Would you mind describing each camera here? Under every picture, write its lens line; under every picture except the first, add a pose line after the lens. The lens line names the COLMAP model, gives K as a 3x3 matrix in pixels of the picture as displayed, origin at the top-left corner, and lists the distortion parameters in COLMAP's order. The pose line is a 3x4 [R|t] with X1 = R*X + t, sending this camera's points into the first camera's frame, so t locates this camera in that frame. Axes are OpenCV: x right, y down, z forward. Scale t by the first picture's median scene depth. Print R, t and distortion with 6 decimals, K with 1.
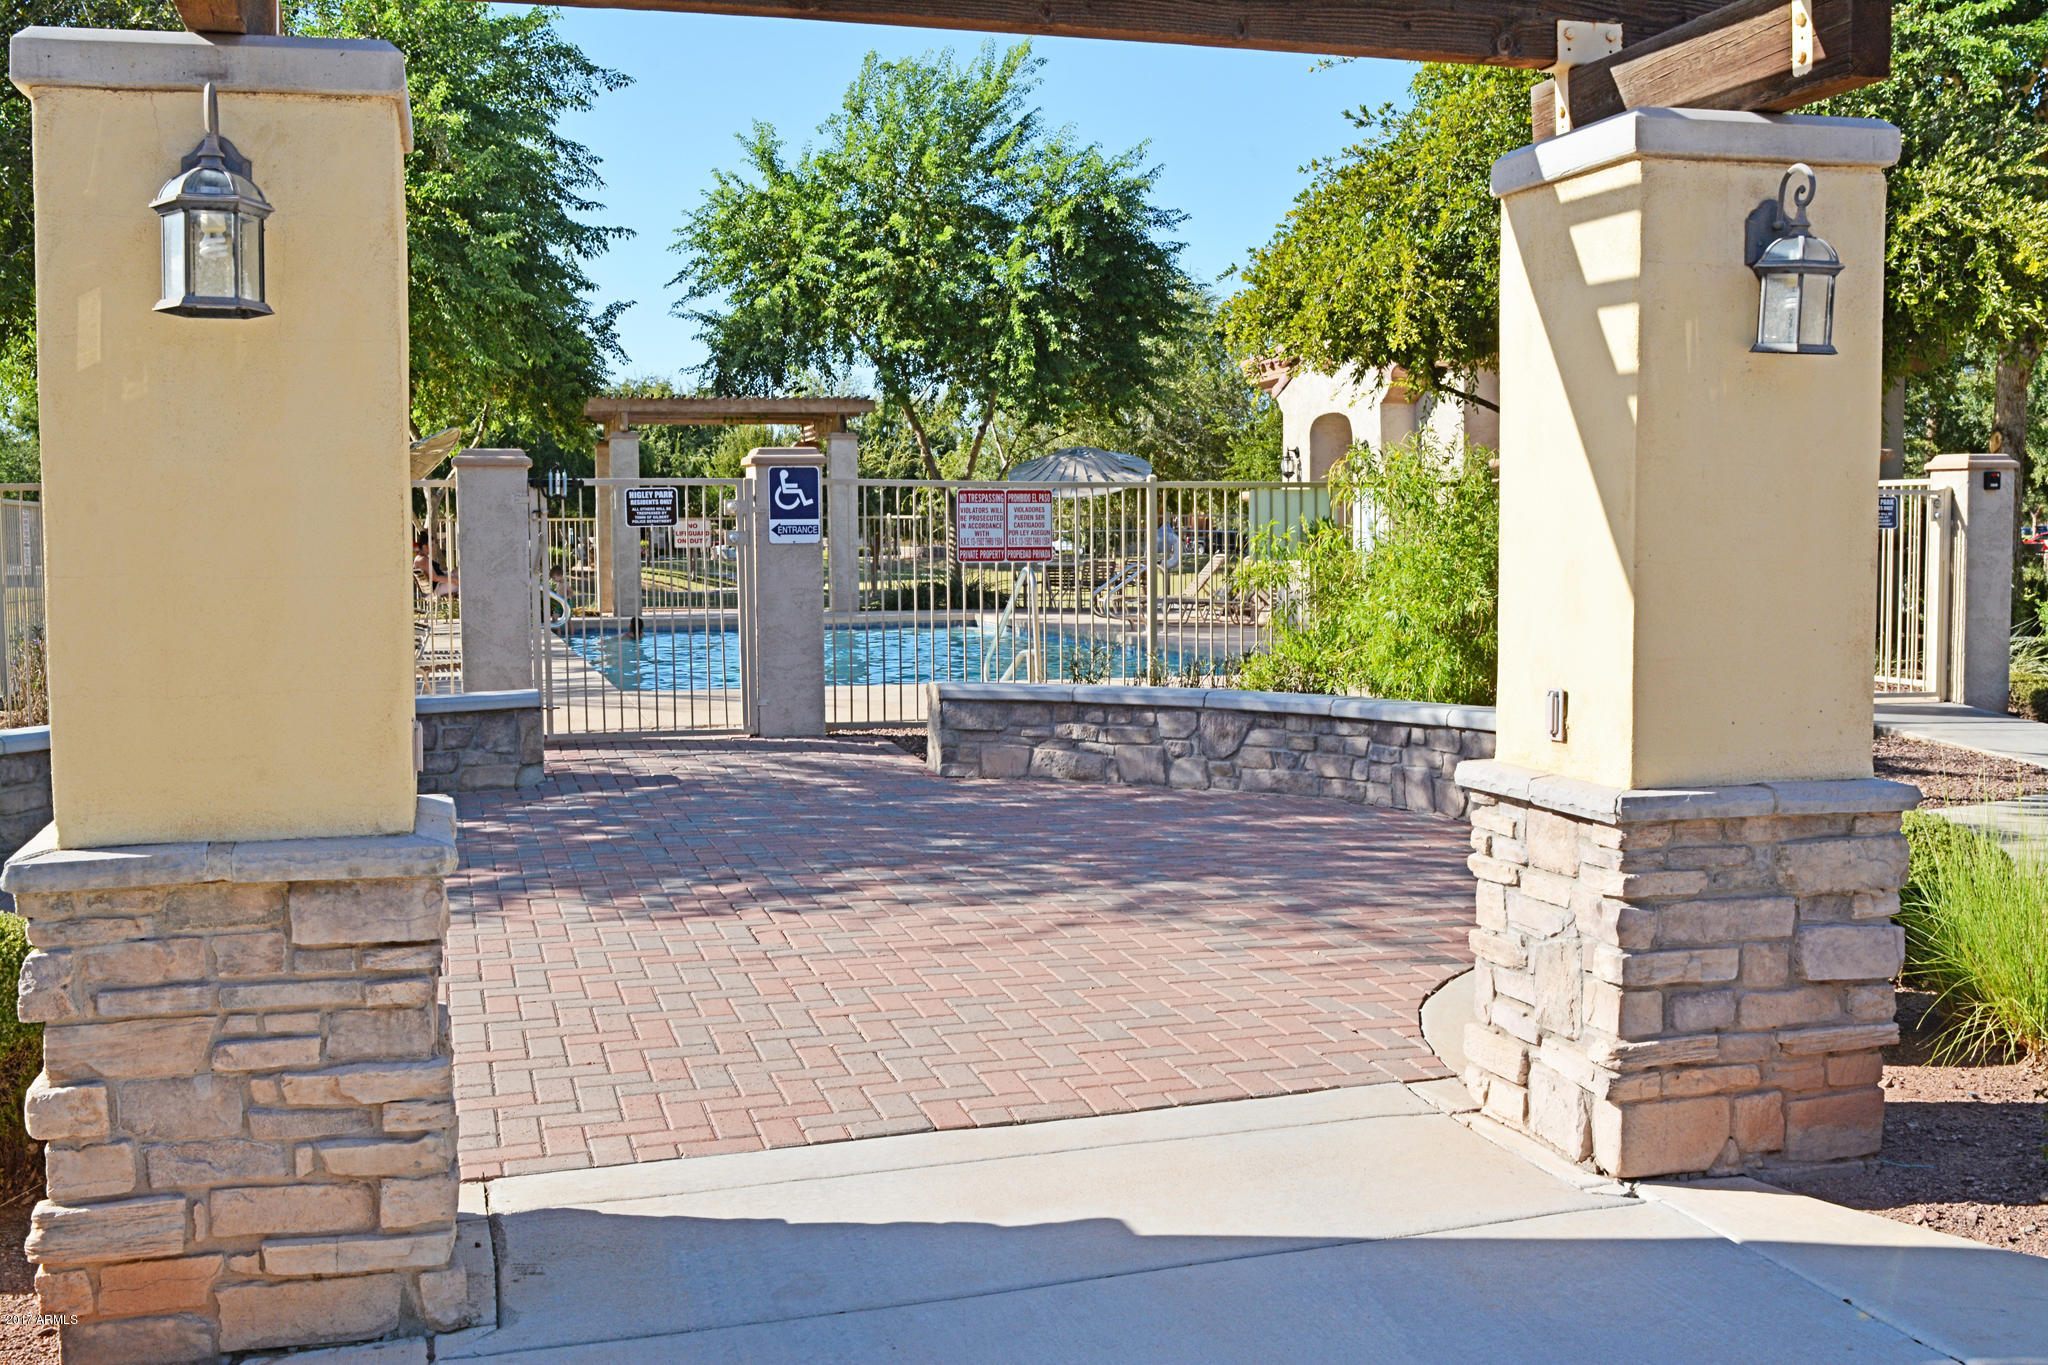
lens RADIAL K [[2165.4, 0, 1024.0], [0, 2165.4, 682.5], [0, 0, 1]] dist [-0.124358, 0.159609]
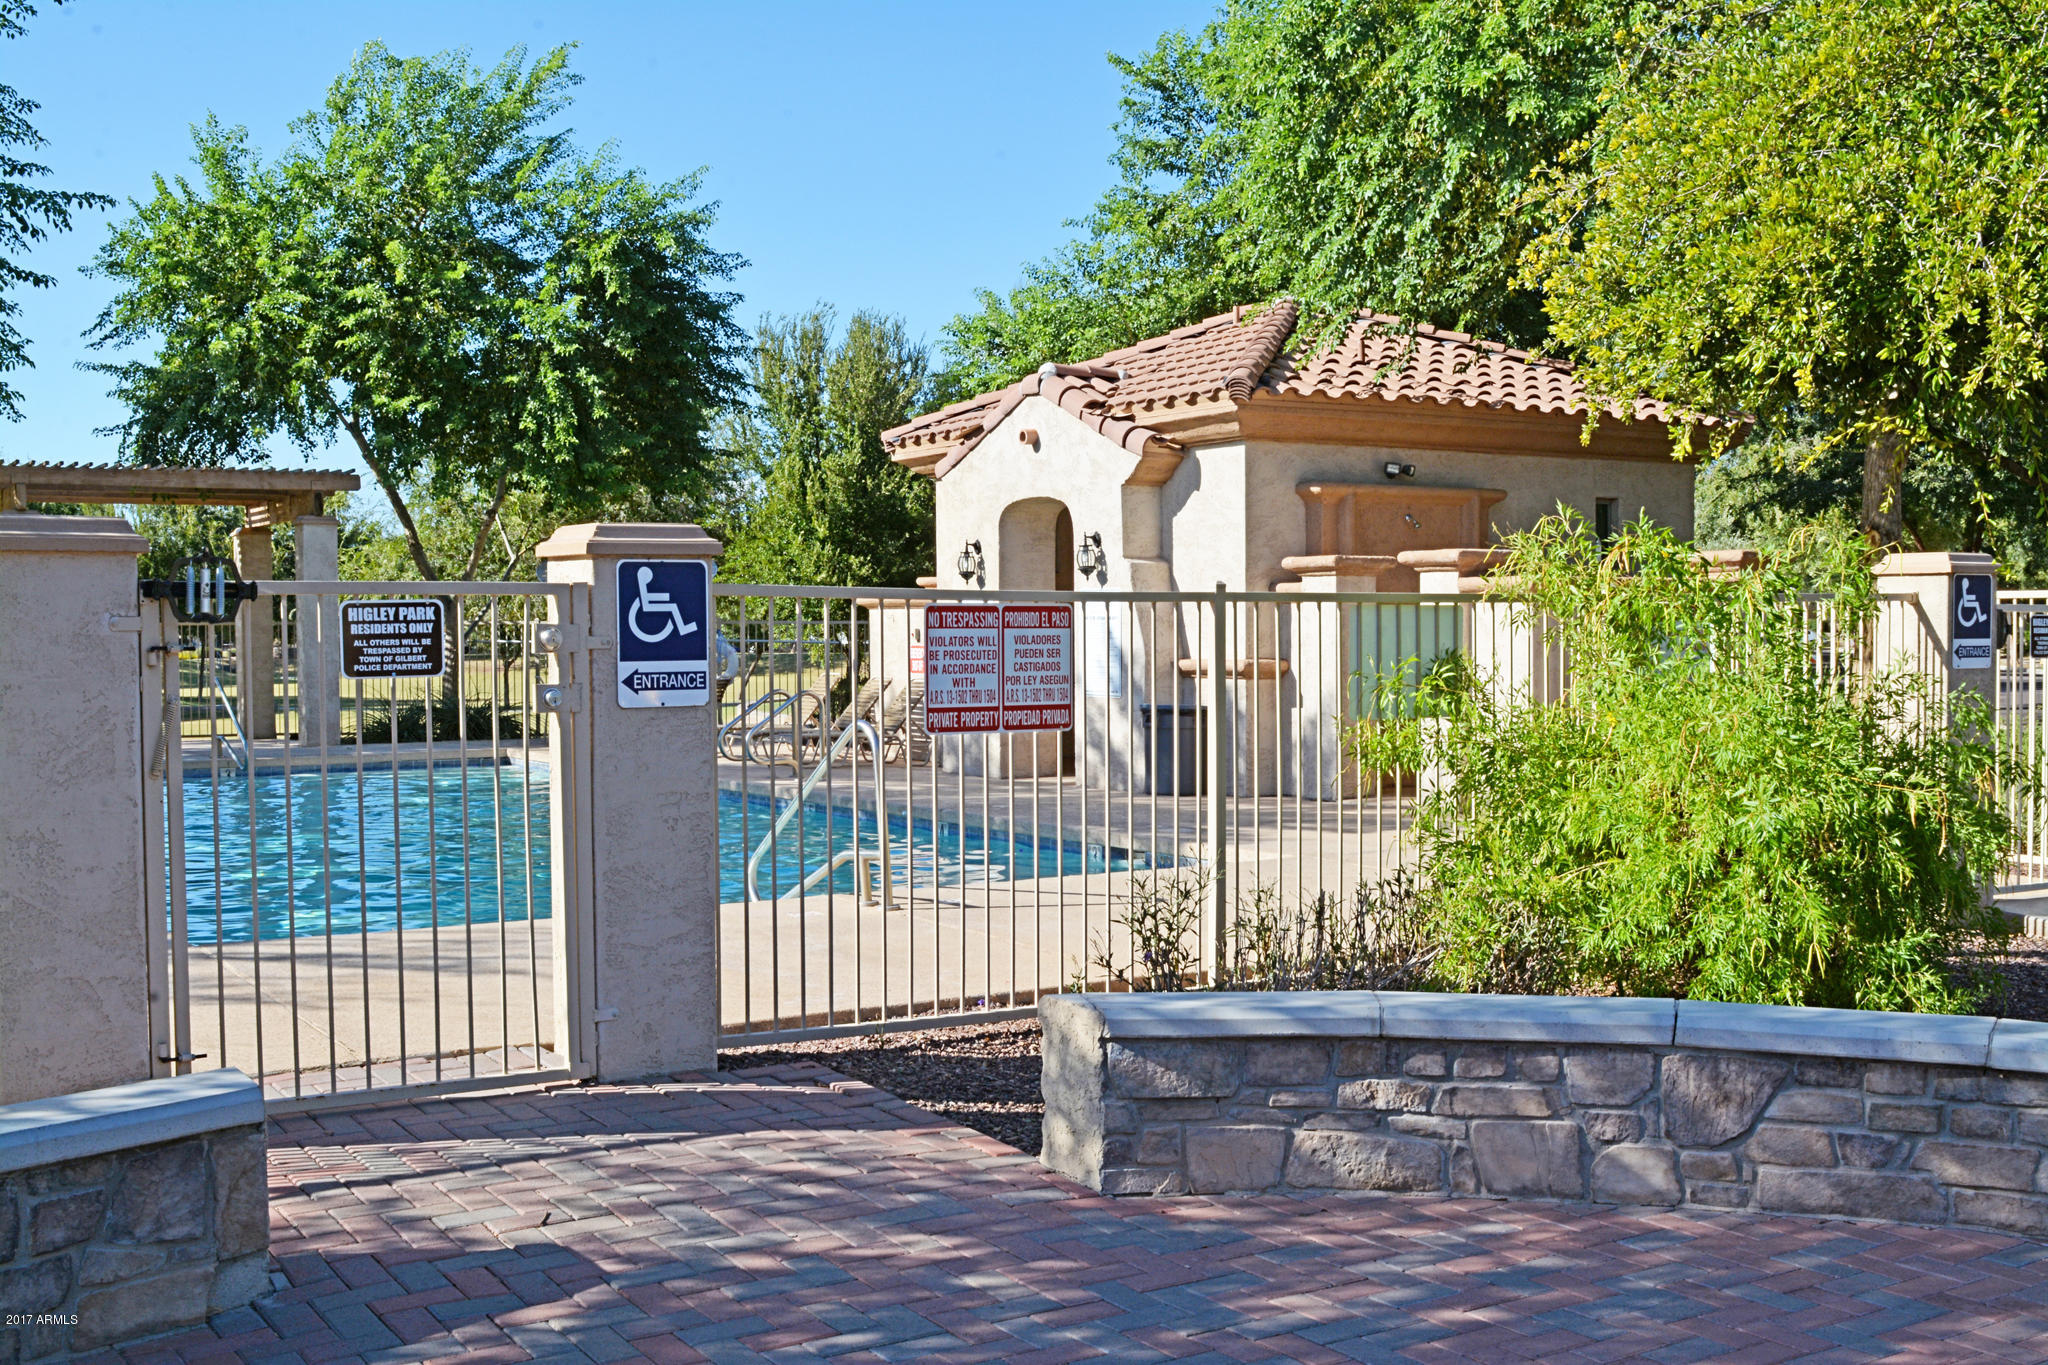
lens RADIAL K [[2165.4, 0, 1024.0], [0, 2165.4, 682.5], [0, 0, 1]] dist [-0.124358, 0.159609]
pose [[0.955649, -0.006254, 0.294442, -0.070747], [0.019354, 0.998947, -0.041597, -0.018798], [-0.293872, 0.045451, 0.954764, 0.190625]]
